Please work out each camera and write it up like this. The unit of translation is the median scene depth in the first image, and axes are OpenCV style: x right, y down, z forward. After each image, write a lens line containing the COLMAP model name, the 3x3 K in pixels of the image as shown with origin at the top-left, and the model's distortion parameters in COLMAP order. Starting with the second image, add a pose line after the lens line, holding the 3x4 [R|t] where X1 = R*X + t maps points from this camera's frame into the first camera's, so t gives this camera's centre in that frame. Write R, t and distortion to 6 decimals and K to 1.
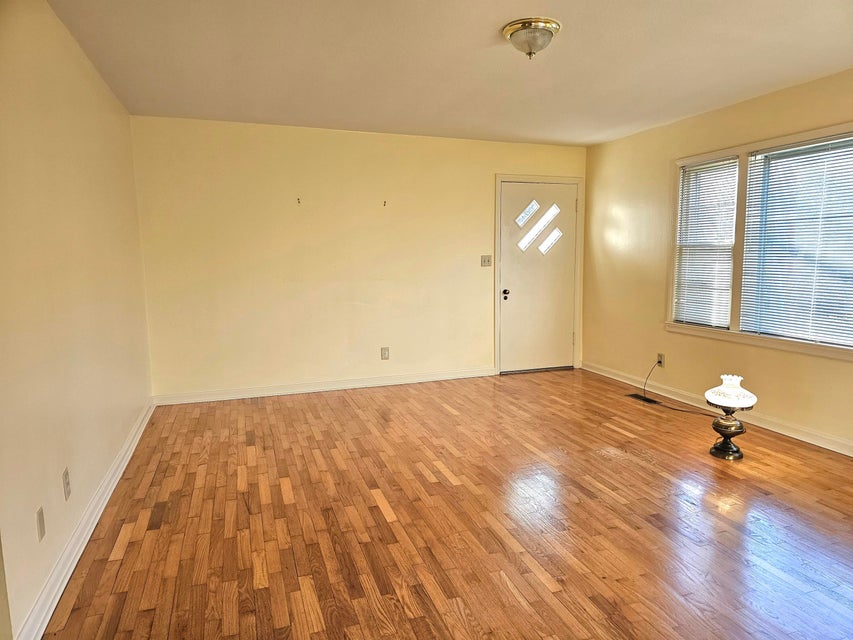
lens RADIAL K [[573.5, 0, 426.5], [0, 573.5, 320.0], [0, 0, 1]] dist [0.078916, -0.086587]
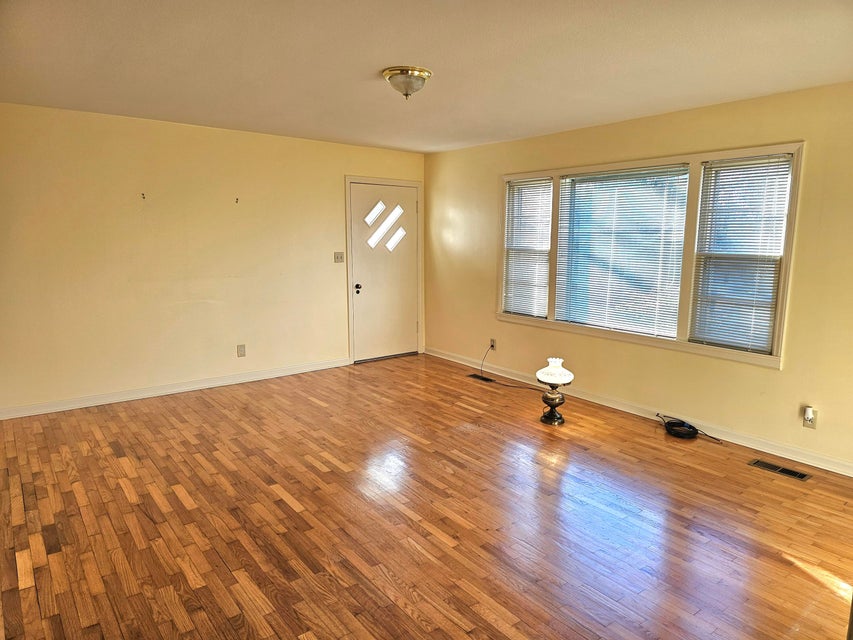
lens RADIAL K [[573.5, 0, 426.5], [0, 573.5, 320.0], [0, 0, 1]] dist [0.078916, -0.086587]
pose [[0.949303, -0.036572, 0.312227, -0.115593], [0.024721, 0.998819, 0.041832, -0.042546], [-0.313388, -0.031992, 0.949086, -0.087001]]
